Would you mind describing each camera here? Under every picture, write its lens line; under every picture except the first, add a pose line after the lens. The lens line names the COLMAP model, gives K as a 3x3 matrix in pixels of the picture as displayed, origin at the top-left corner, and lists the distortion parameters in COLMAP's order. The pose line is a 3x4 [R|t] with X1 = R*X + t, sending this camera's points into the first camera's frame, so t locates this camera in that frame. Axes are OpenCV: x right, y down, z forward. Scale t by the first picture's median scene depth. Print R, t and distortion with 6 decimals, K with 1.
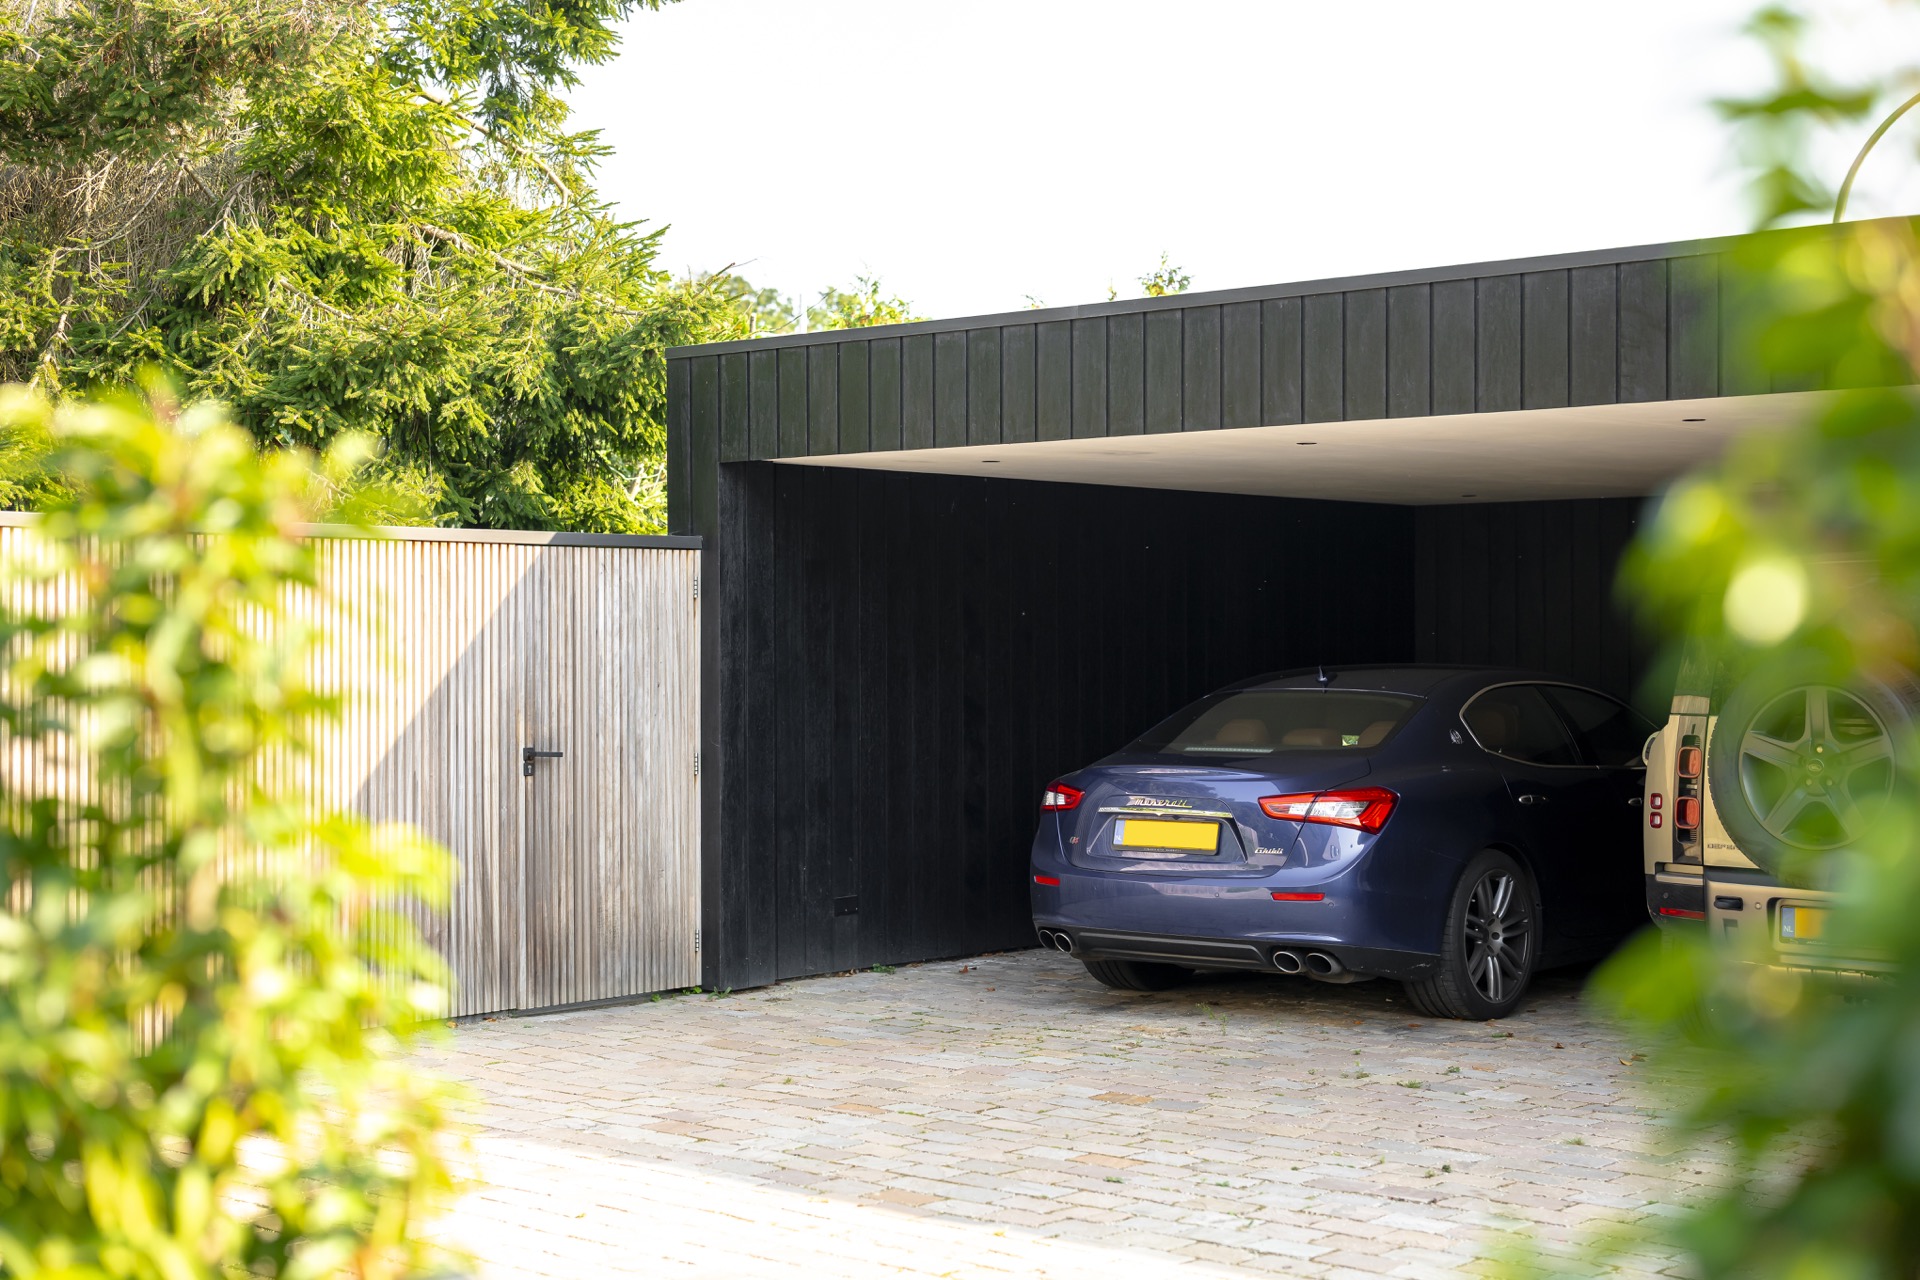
lens RADIAL K [[2823.5, 0, 962.5], [0, 2823.5, 643.9], [0, 0, 1]] dist [-0.021268, 0.000000]
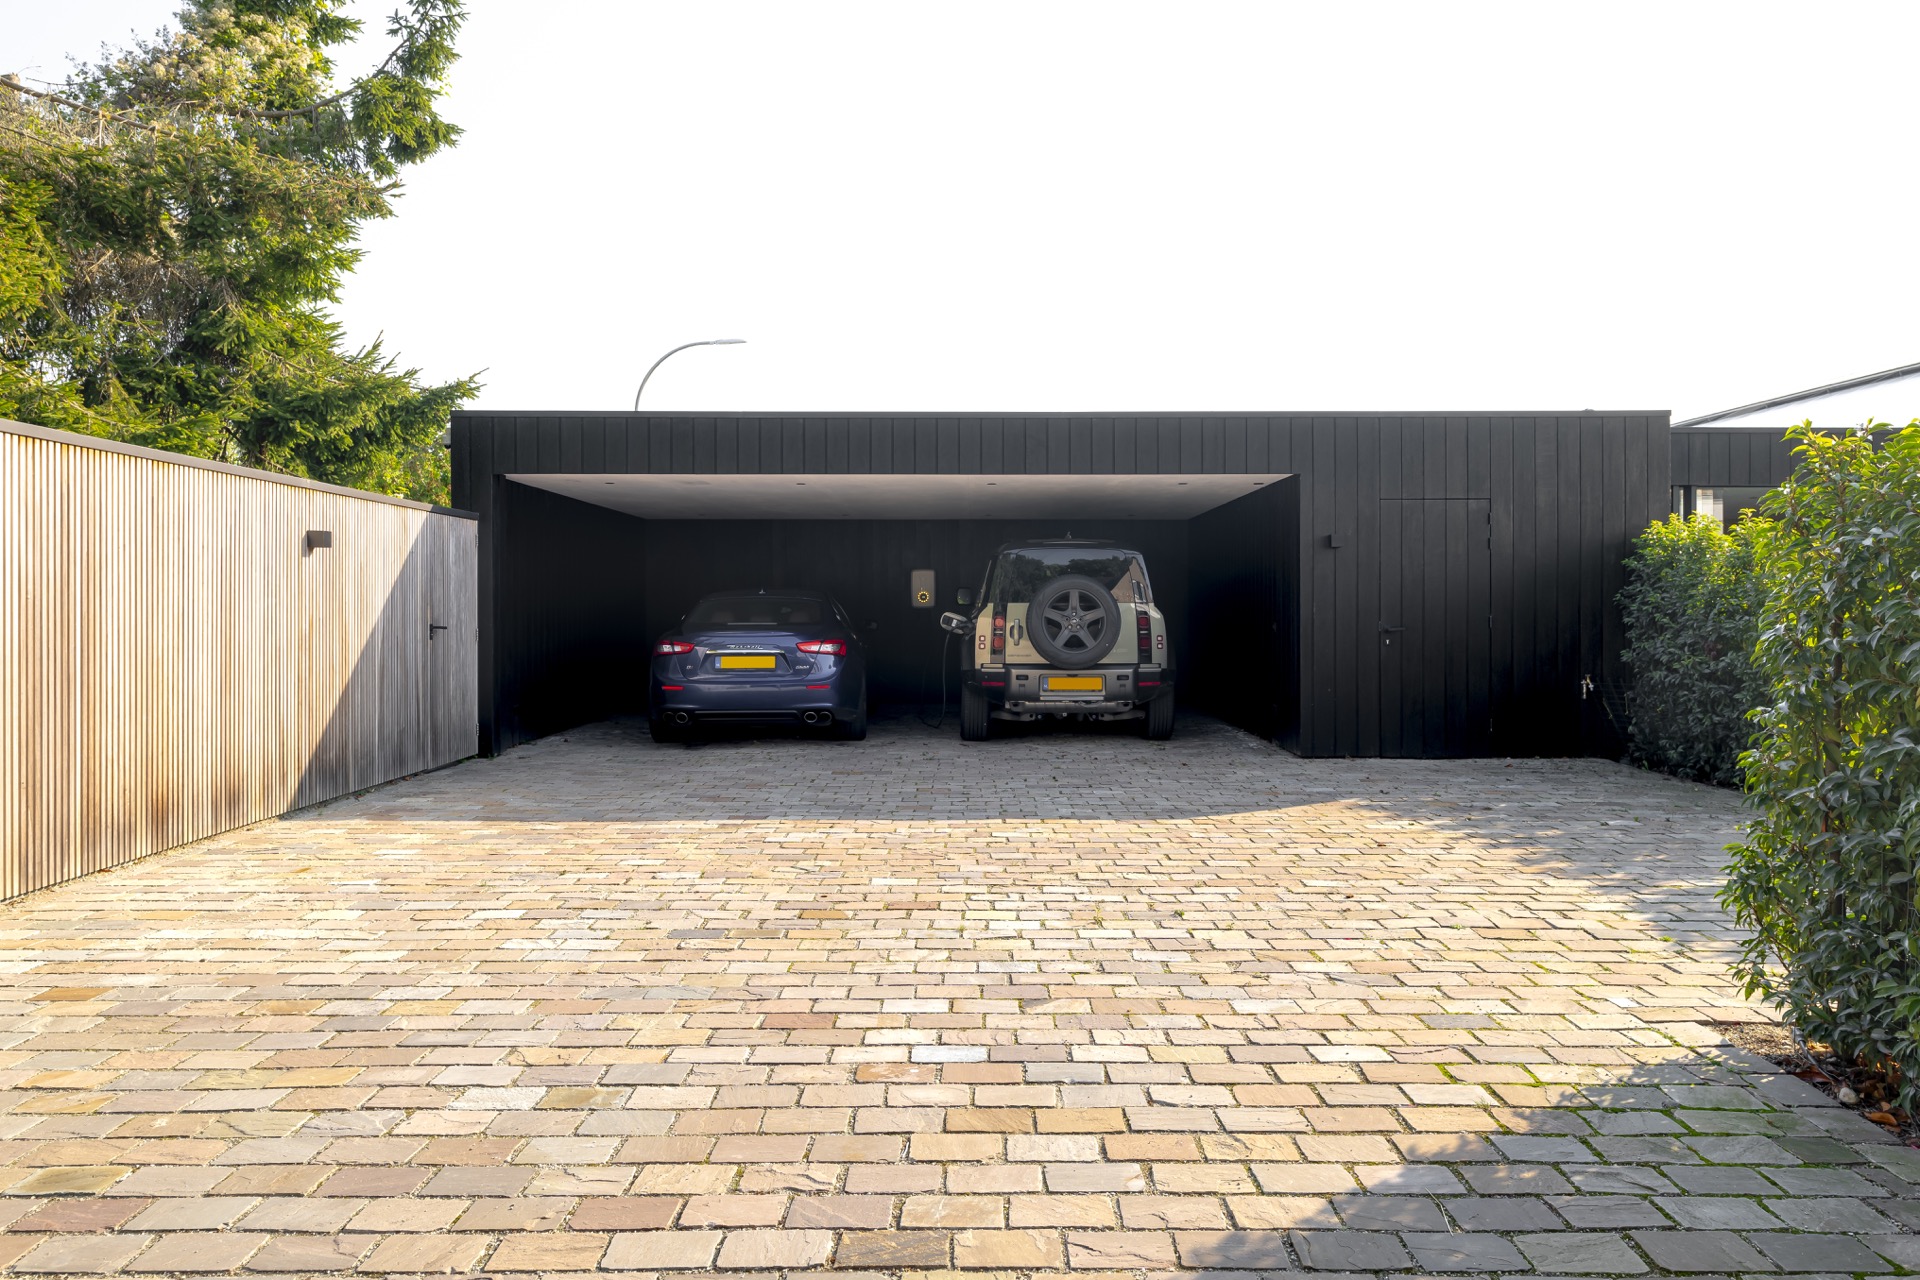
lens RADIAL K [[1332.0, 0, 945.5], [0, 1332.0, 624.3], [0, 0, 1]] dist [0.004153, -0.002080]
pose [[0.736312, -0.001619, 0.676640, -0.509436], [-0.000122, 0.999997, 0.002526, 0.036685], [-0.676642, -0.001943, 0.736310, 0.155056]]
